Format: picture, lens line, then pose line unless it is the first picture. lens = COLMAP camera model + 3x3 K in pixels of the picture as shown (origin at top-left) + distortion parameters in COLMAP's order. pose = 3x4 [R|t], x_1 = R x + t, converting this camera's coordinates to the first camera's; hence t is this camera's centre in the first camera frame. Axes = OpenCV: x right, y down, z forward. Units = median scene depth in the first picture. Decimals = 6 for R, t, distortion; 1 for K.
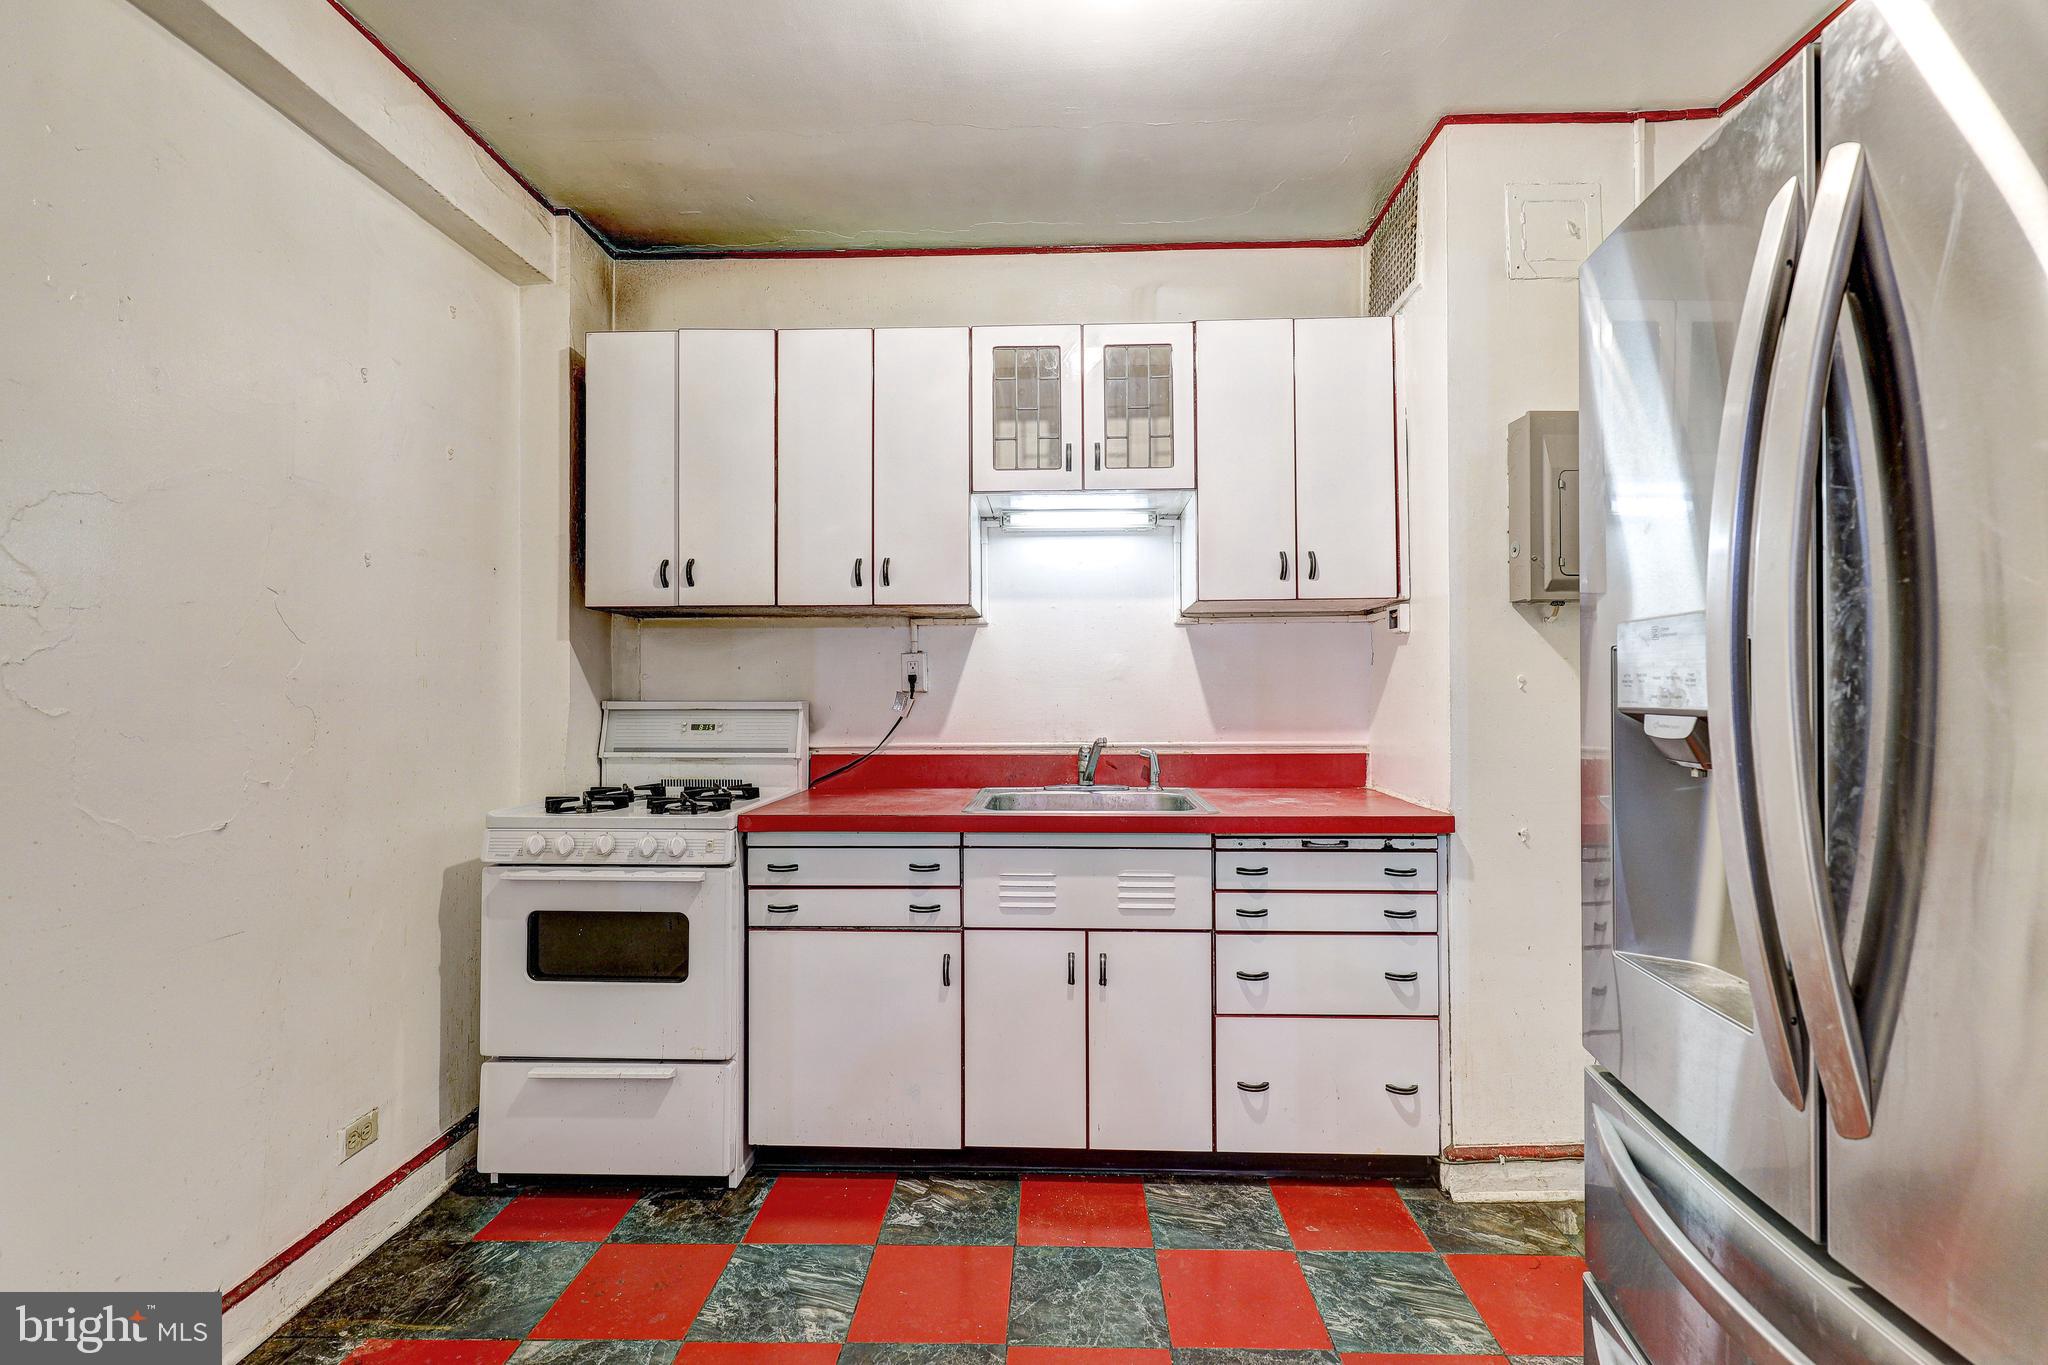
lens RADIAL K [[917.0, 0, 1030.5], [0, 917.0, 680.2], [0, 0, 1]] dist [0.009708, -0.001216]
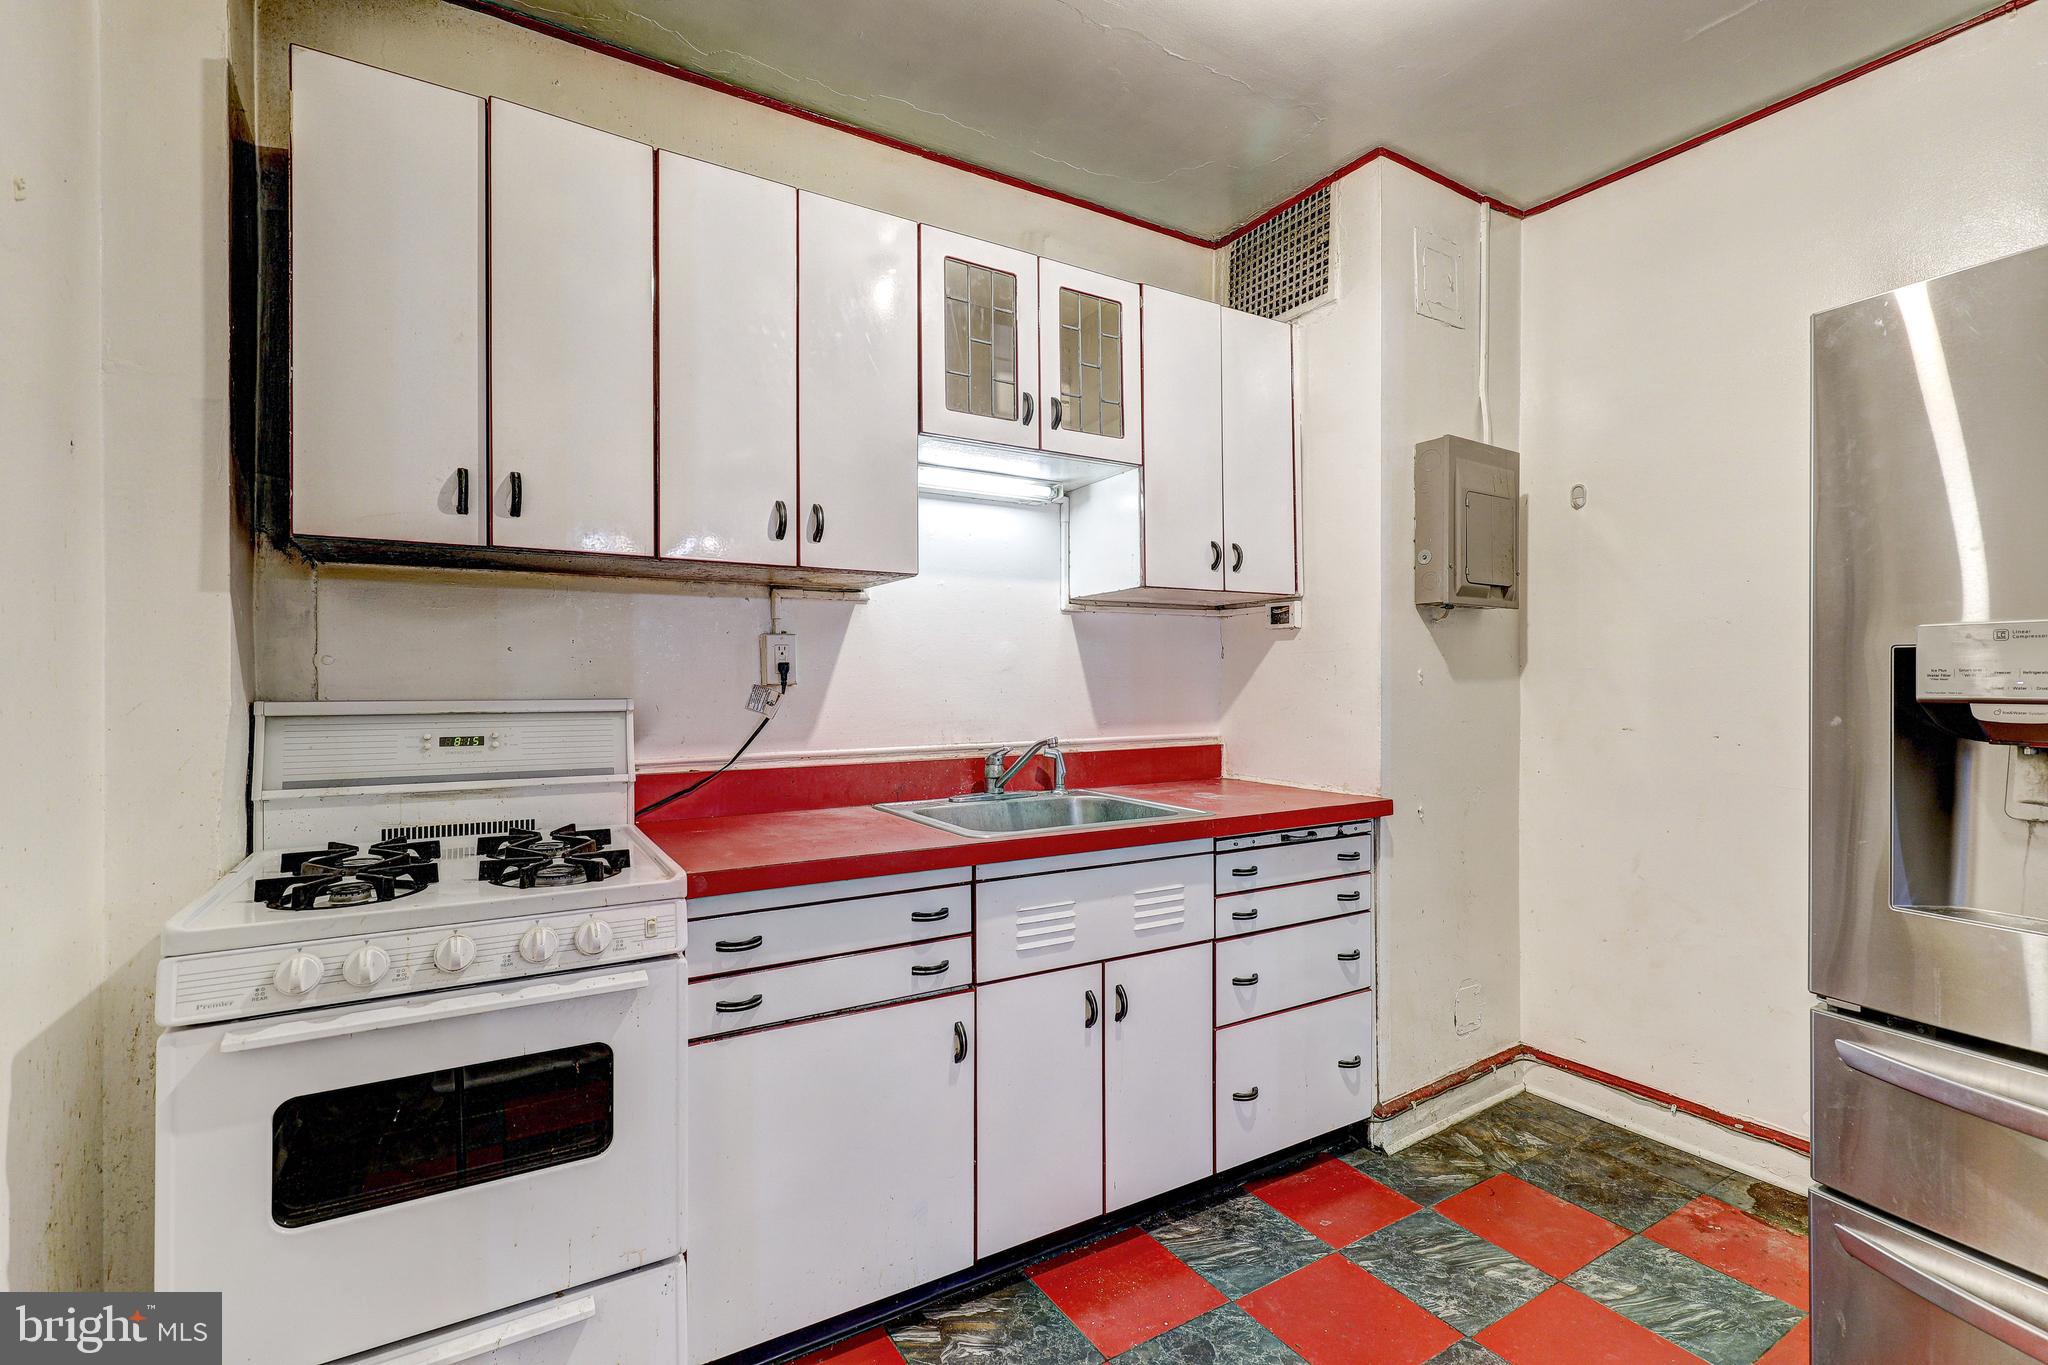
lens RADIAL K [[917.0, 0, 1030.5], [0, 917.0, 680.2], [0, 0, 1]] dist [0.009708, -0.001216]
pose [[0.836061, 0.001764, 0.548633, -0.466231], [-0.006403, 0.999958, 0.006543, 0.002929], [-0.548599, -0.008984, 0.836037, 0.316207]]
